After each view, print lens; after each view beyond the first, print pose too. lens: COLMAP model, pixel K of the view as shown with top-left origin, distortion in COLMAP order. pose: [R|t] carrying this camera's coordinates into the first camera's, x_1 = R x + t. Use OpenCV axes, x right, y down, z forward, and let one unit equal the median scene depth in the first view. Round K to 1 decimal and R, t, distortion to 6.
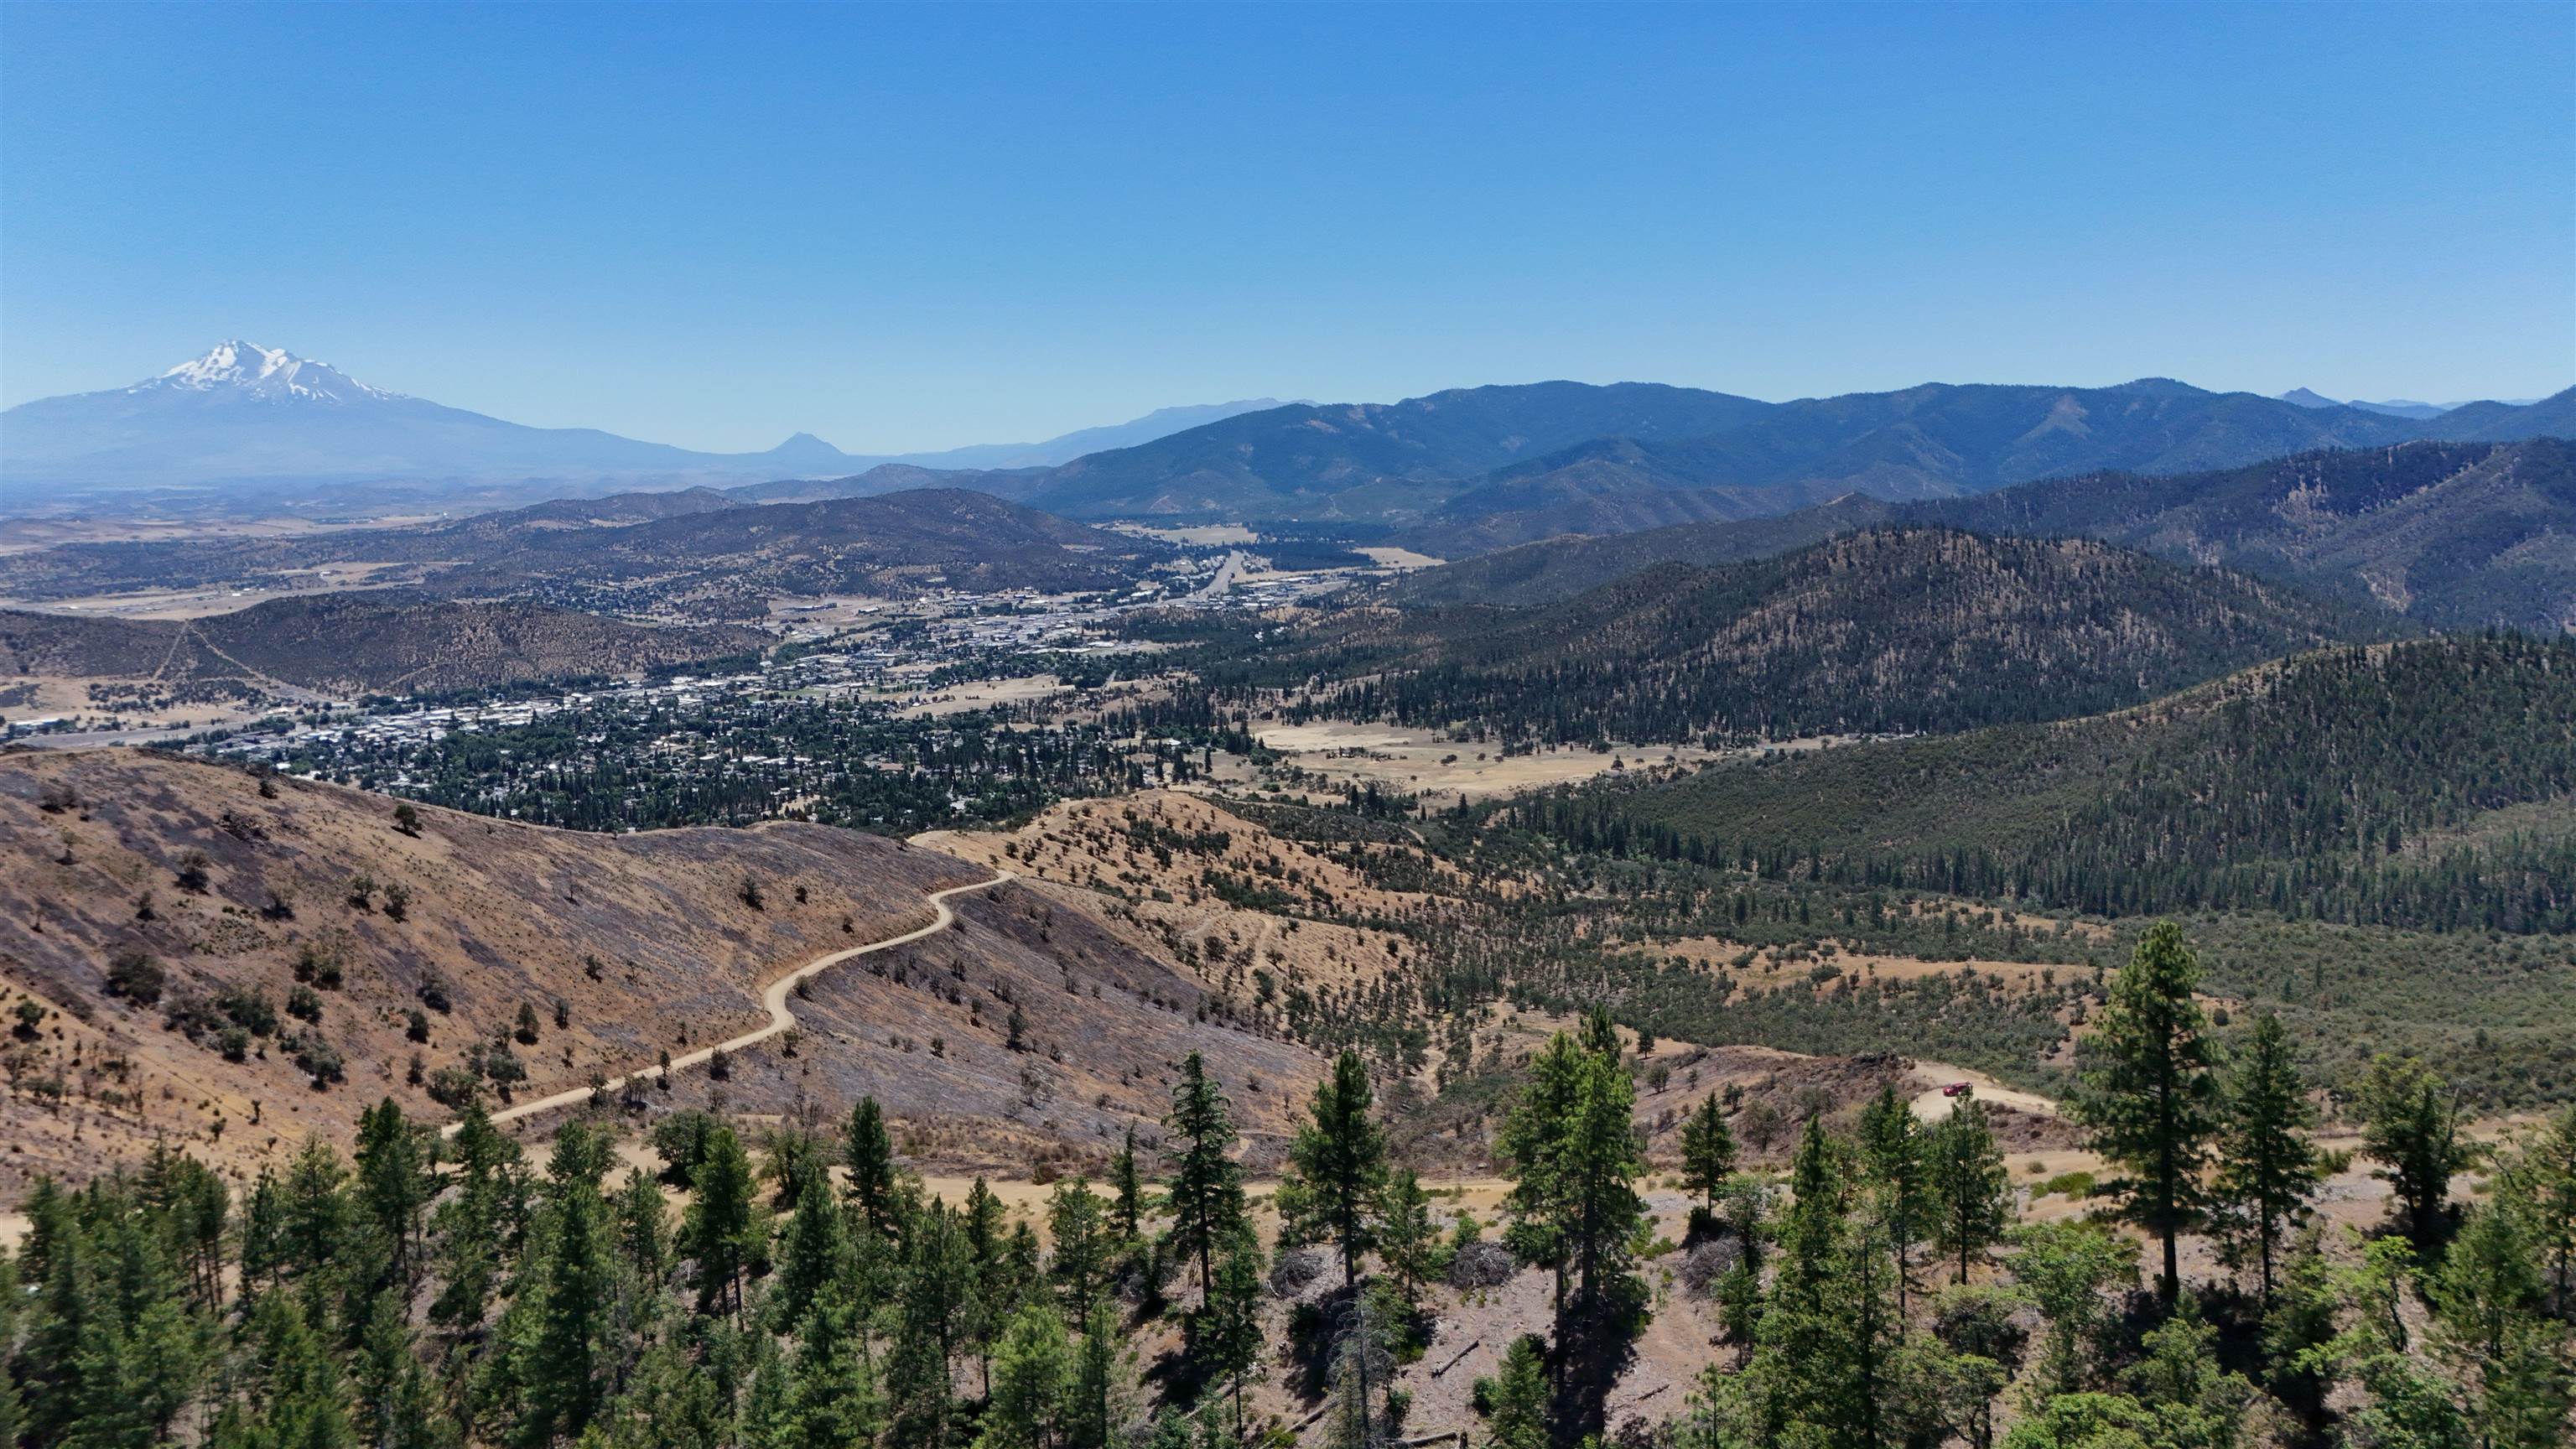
lens RADIAL K [[1890.4, 0, 1293.0], [0, 1890.4, 715.2], [0, 0, 1]] dist [0.087496, -0.094362]
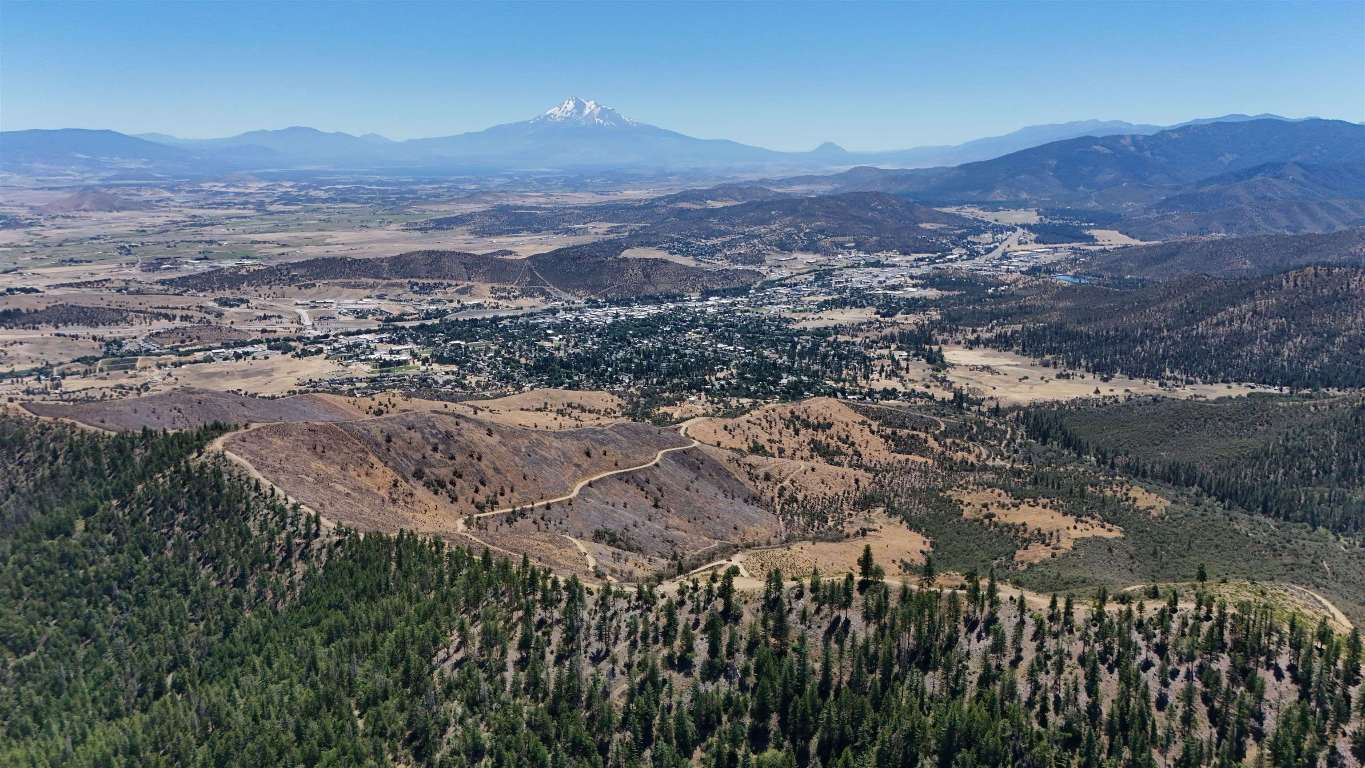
lens RADIAL K [[997.8, 0, 685.0], [0, 997.8, 384.6], [0, 0, 1]] dist [0.101017, -0.105700]
pose [[0.924080, 0.095859, -0.369984, 0.119443], [-0.060624, 0.992544, 0.105740, -0.051329], [0.377361, -0.075282, 0.923001, -0.133627]]
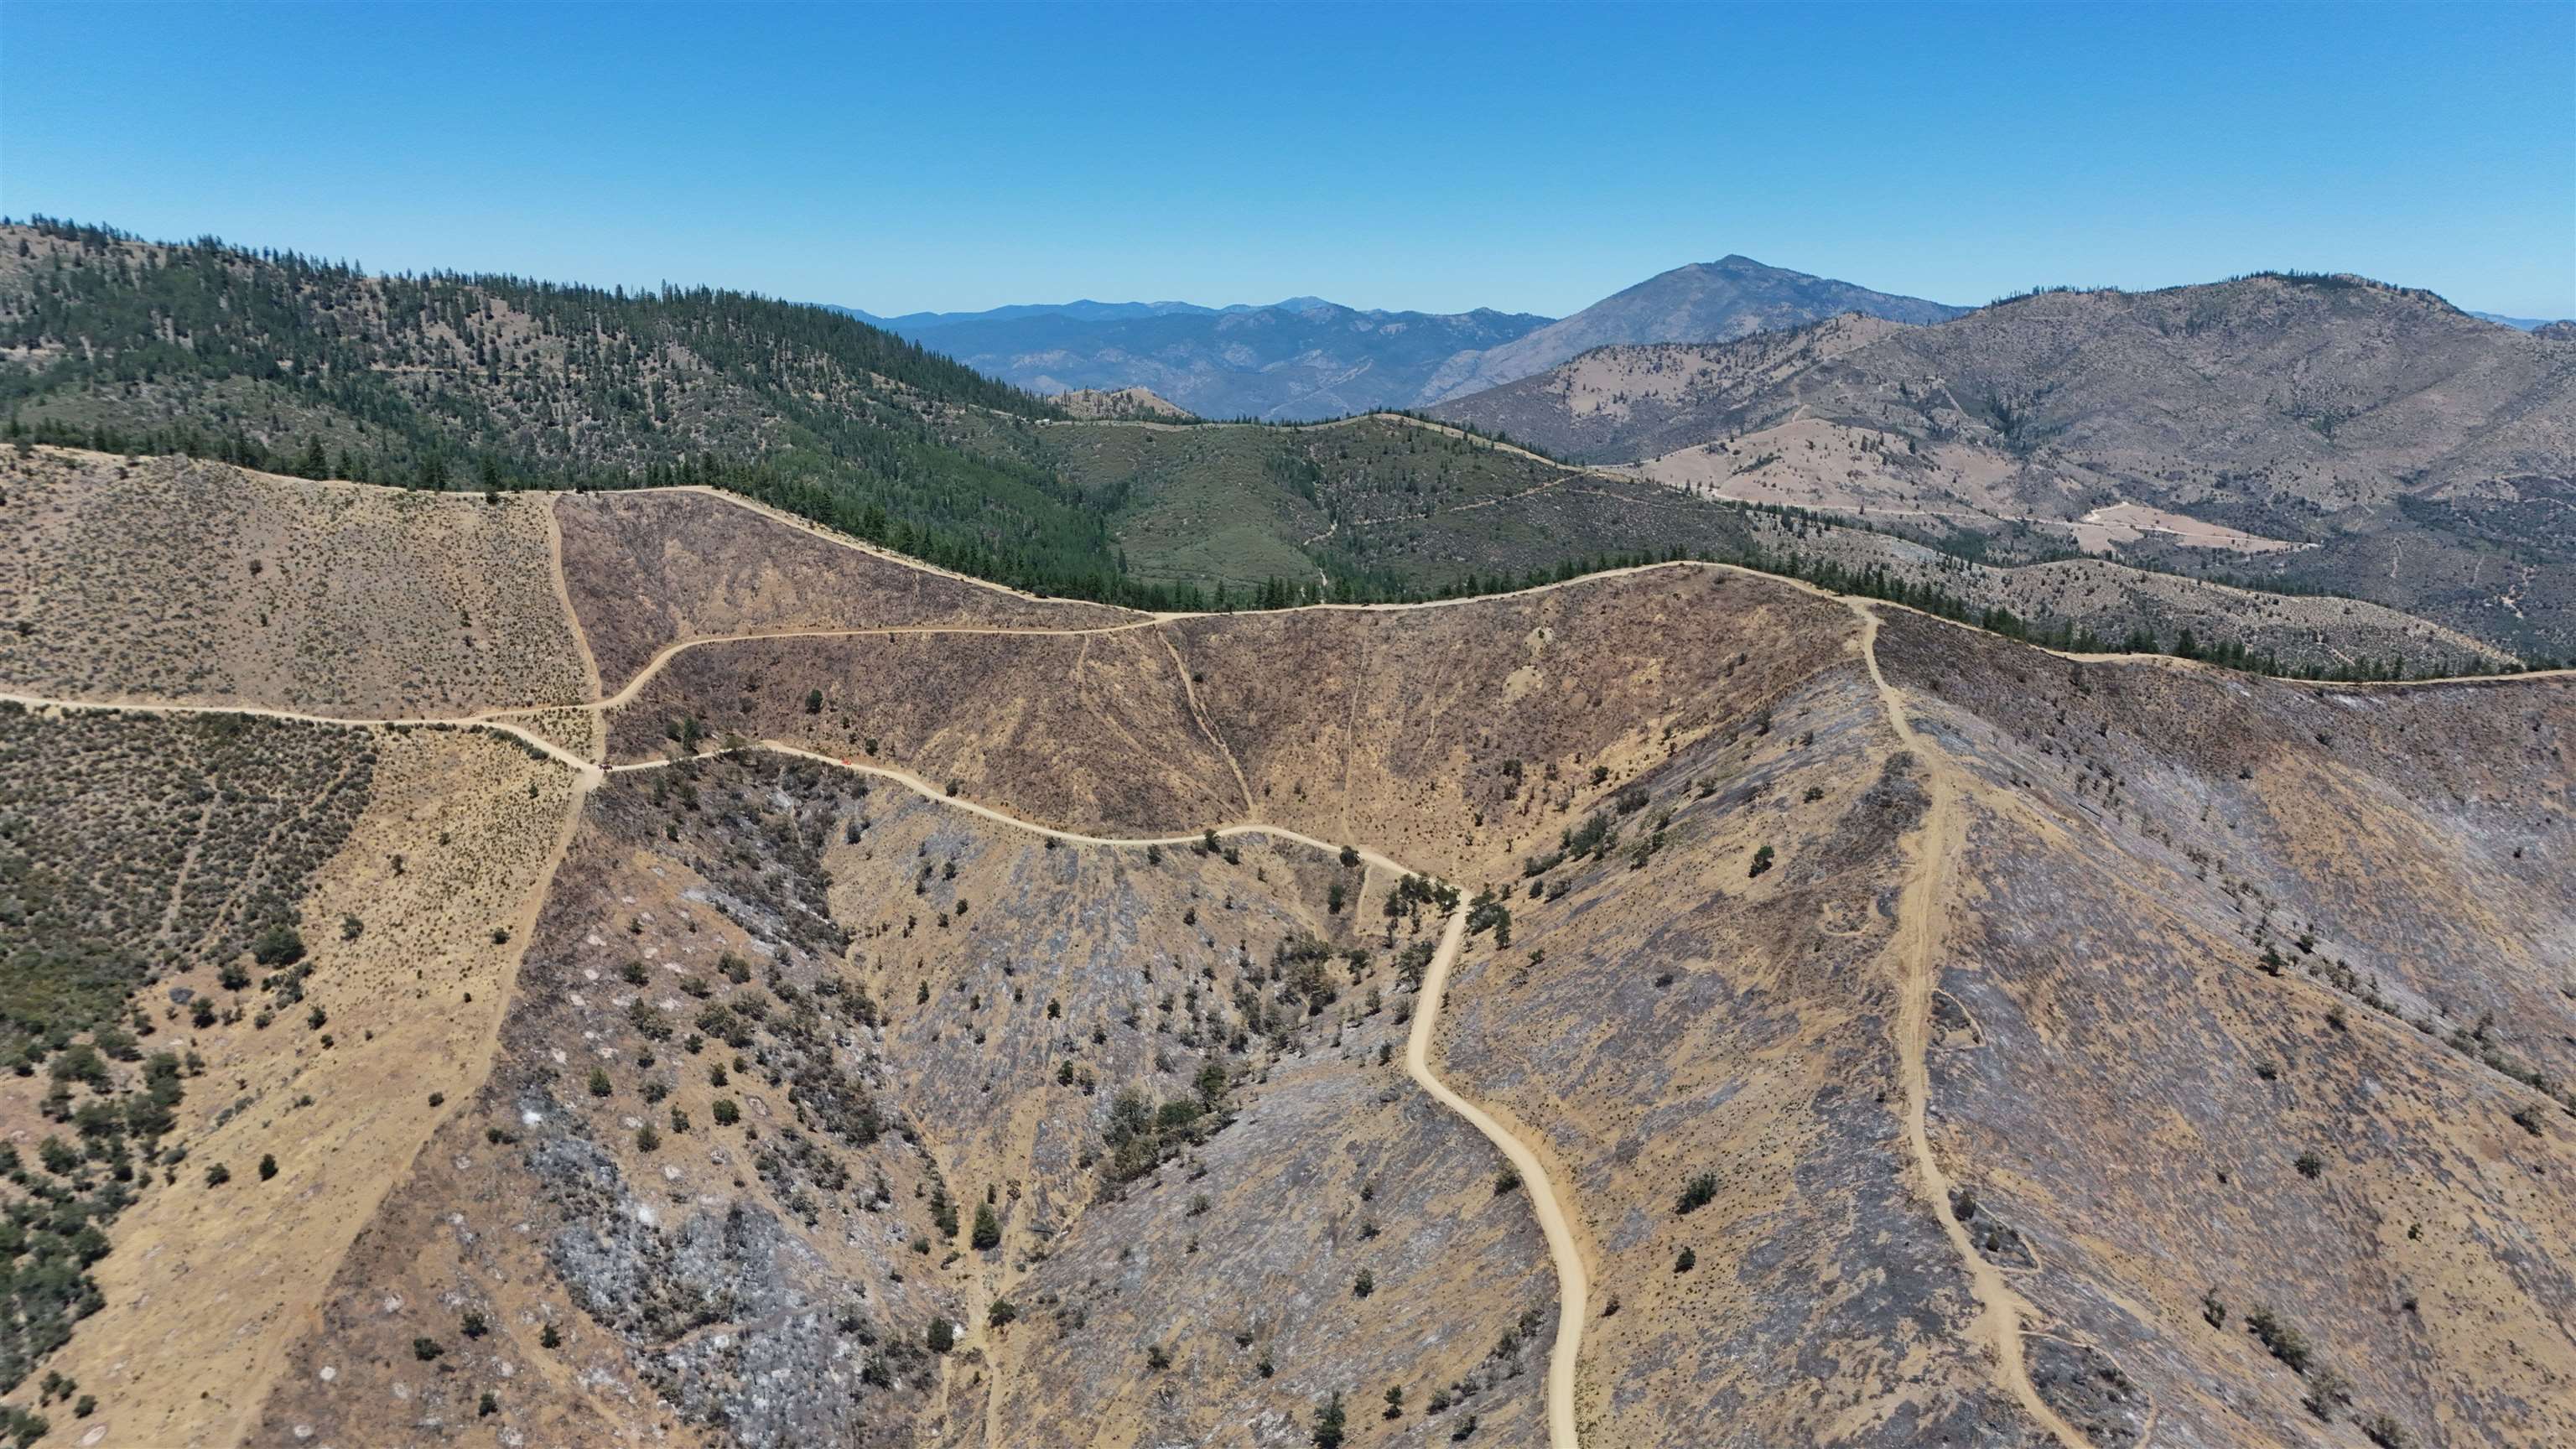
lens RADIAL K [[1890.4, 0, 1293.0], [0, 1890.4, 715.2], [0, 0, 1]] dist [0.087496, -0.094362]
pose [[-0.984808, 0.042235, -0.168434, -0.007190], [-0.015428, 0.944853, 0.327131, -0.063755], [0.172962, 0.324759, -0.929847, 0.342353]]
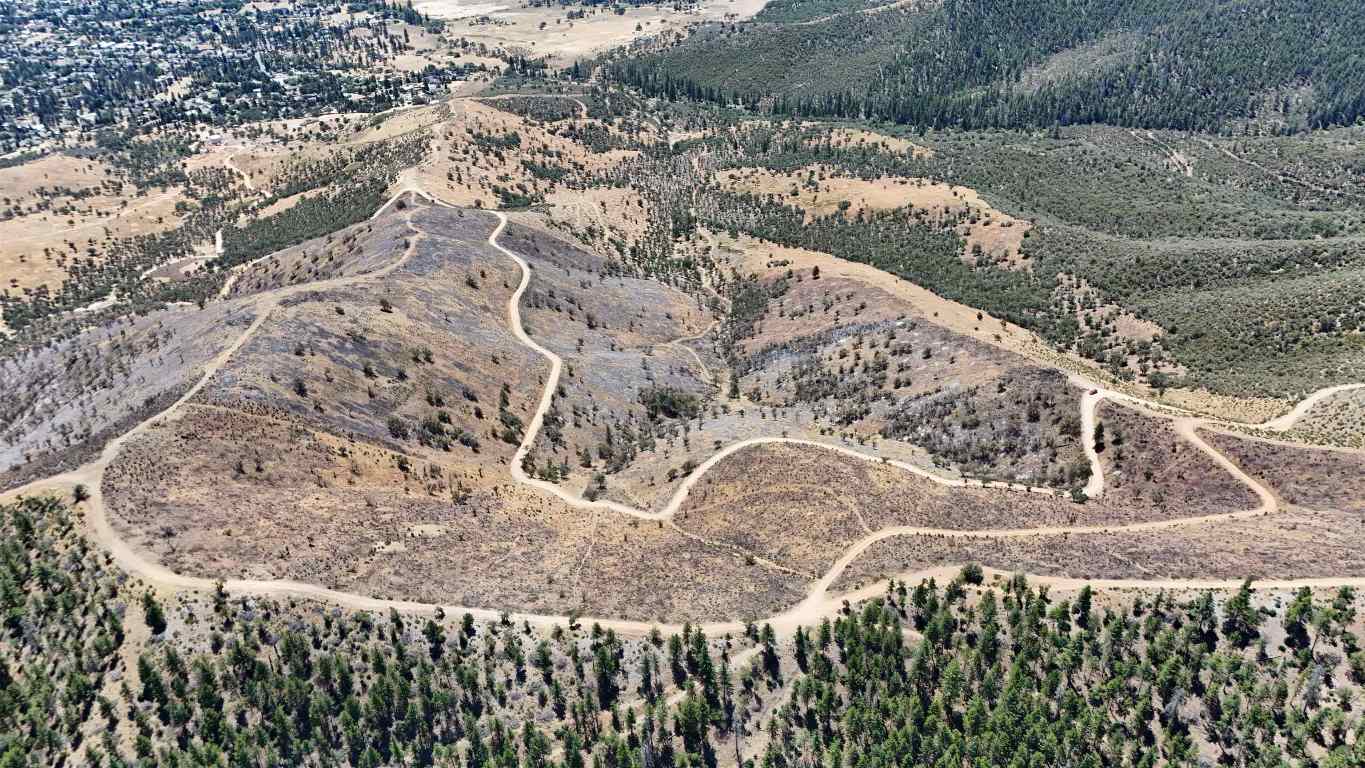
lens RADIAL K [[999.4, 0, 687.0], [0, 999.4, 386.3], [0, 0, 1]] dist [0.068077, -0.067742]
pose [[0.949116, -0.174412, 0.262219, -0.082201], [0.045375, 0.899683, 0.434178, -0.063975], [-0.311640, -0.400188, 0.861818, -0.027857]]
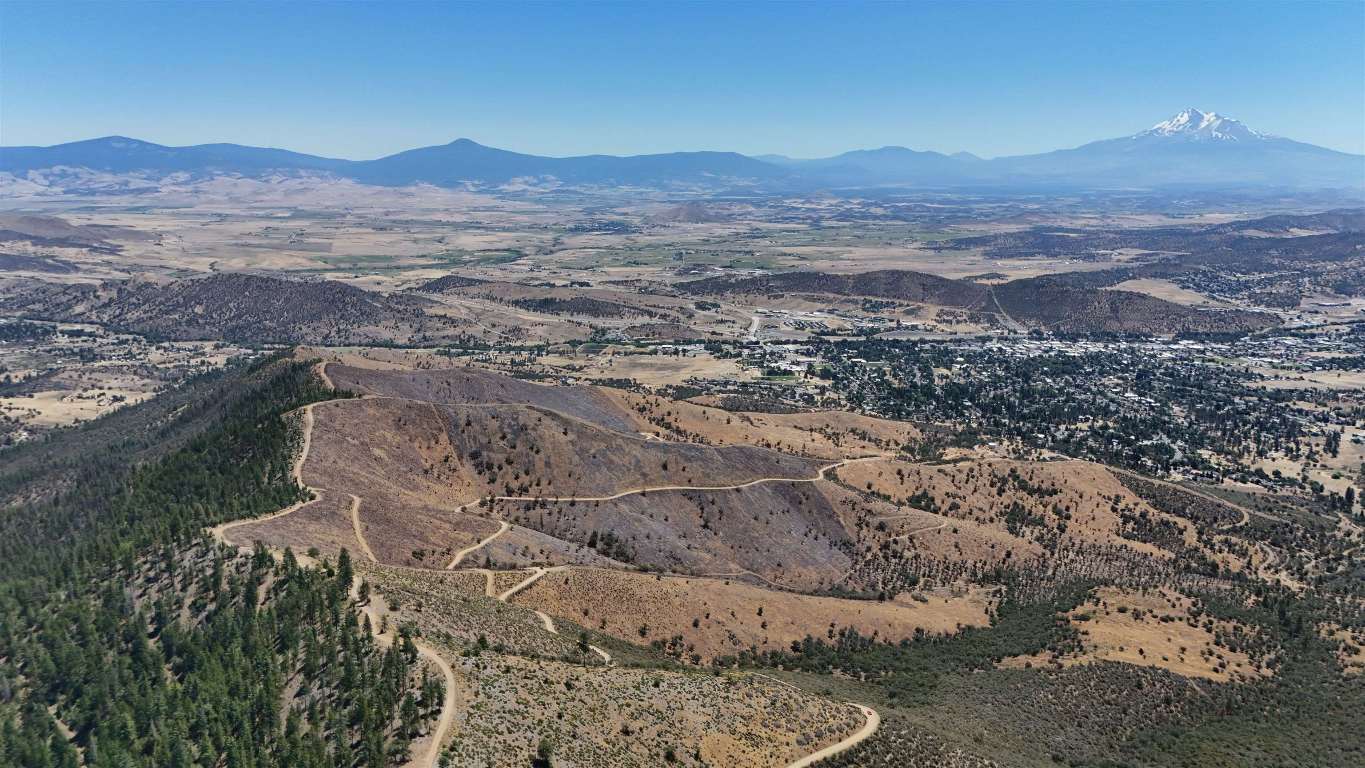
lens RADIAL K [[1003.8, 0, 685.4], [0, 1003.8, 377.4], [0, 0, 1]] dist [0.077091, -0.069933]
pose [[0.577182, 0.181564, -0.796176, 0.280650], [-0.124316, 0.983142, 0.134079, -0.075974], [0.807098, 0.021589, 0.590023, -0.029302]]
